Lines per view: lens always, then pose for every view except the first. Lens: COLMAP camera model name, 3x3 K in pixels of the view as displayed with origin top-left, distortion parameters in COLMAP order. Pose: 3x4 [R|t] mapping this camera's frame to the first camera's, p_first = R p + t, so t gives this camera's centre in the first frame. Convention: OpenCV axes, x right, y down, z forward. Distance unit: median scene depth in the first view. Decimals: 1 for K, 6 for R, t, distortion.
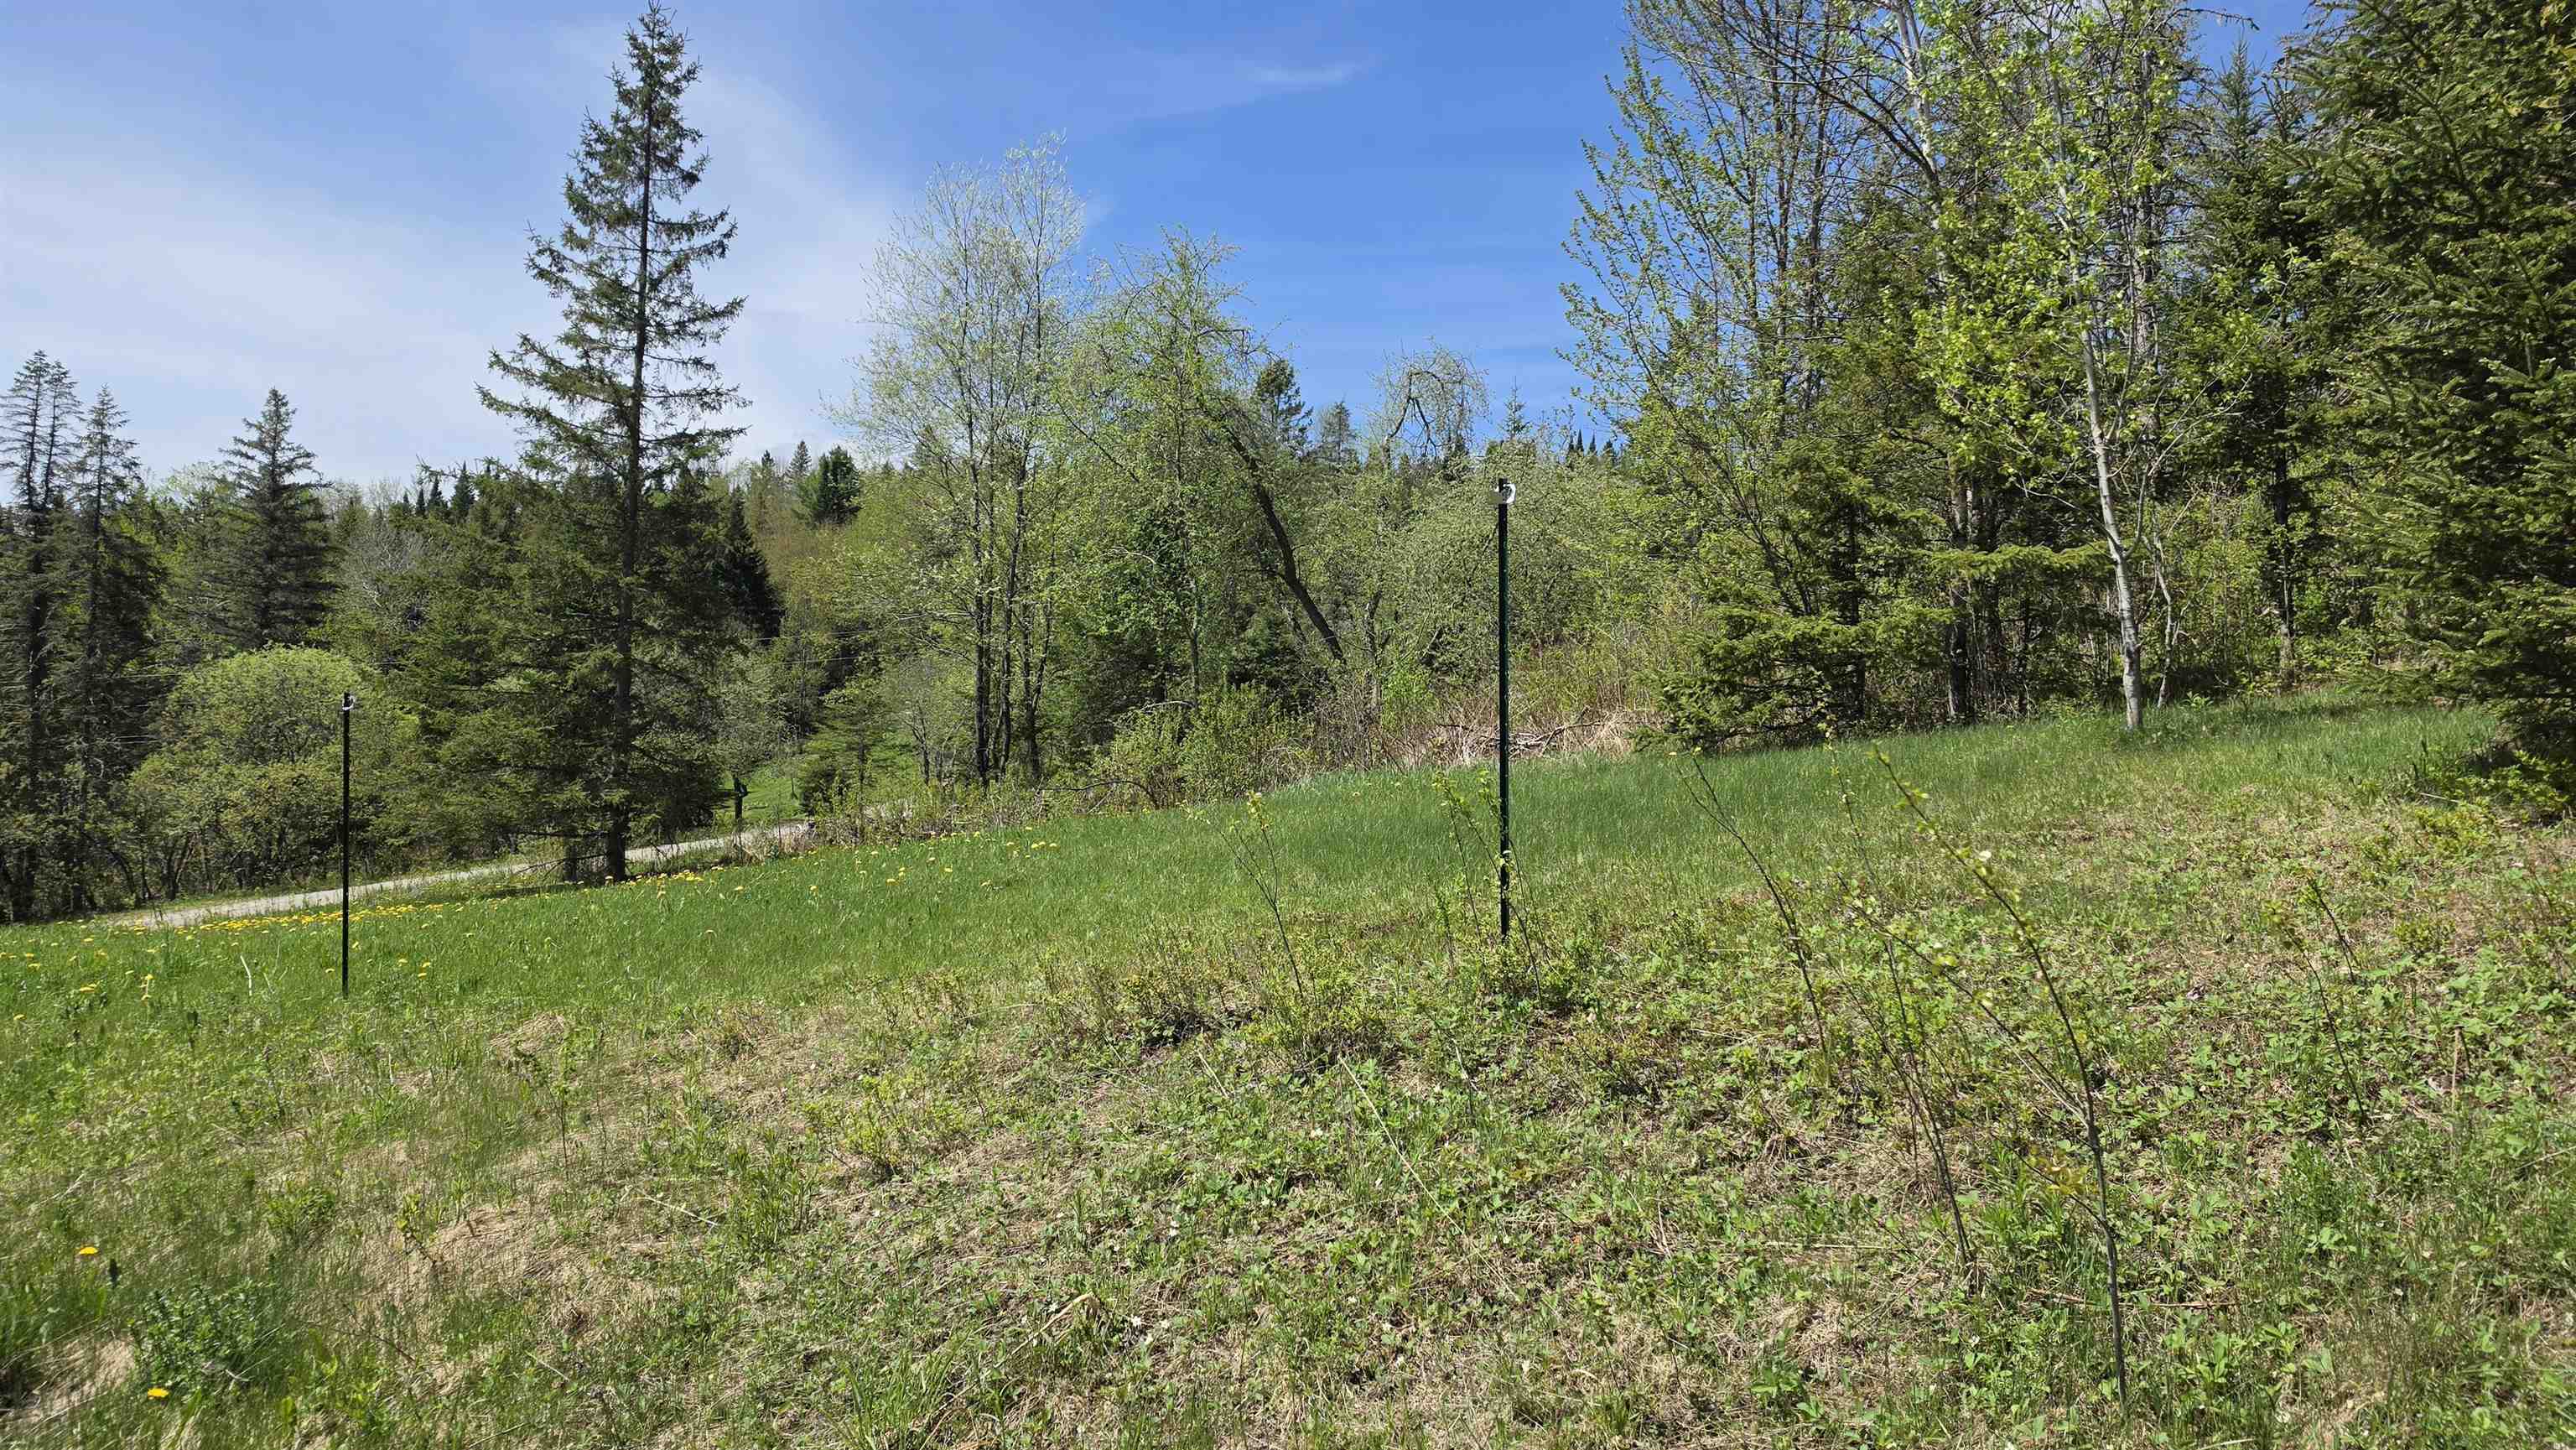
lens RADIAL K [[1720.2, 0, 1285.9], [0, 1720.2, 676.5], [0, 0, 1]] dist [0.103773, -0.163828]
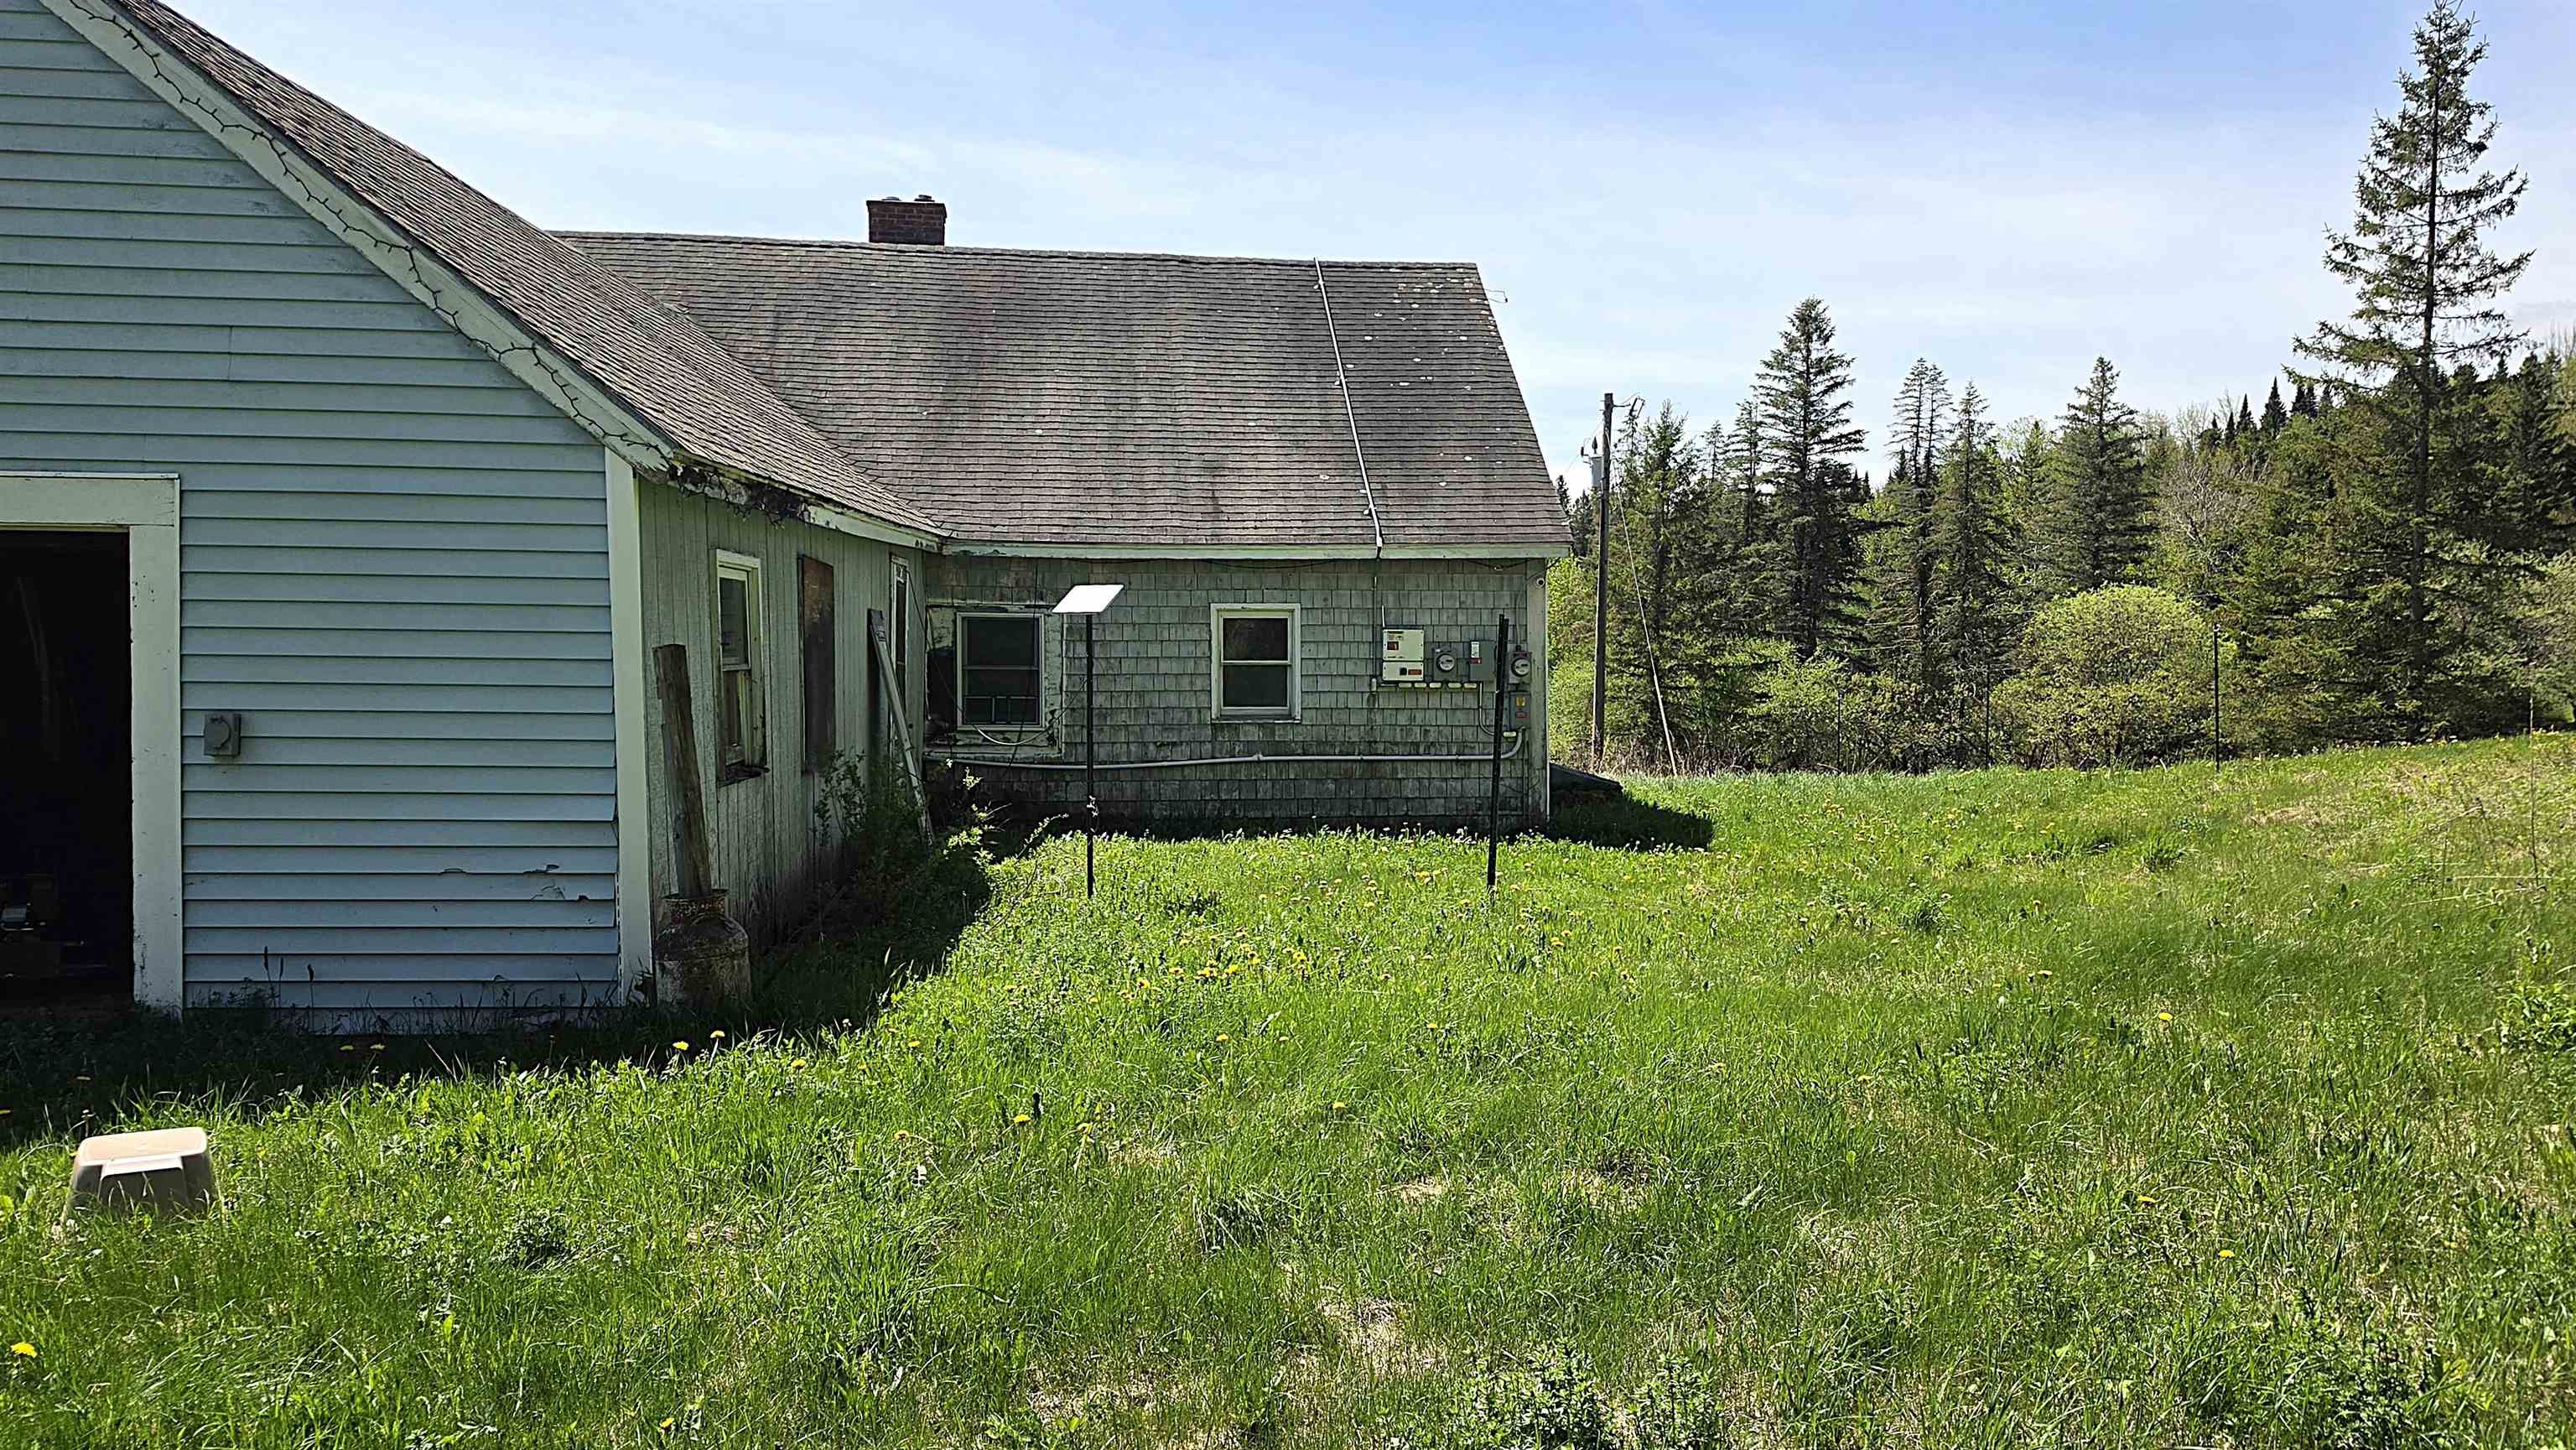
lens RADIAL K [[1781.5, 0, 1288.7], [0, 1781.5, 687.6], [0, 0, 1]] dist [-0.004846, -0.006996]
pose [[0.583164, 0.003809, -0.812346, 0.132092], [0.032695, 0.999069, 0.028155, -0.001592], [0.811696, -0.042979, 0.582496, -0.277388]]
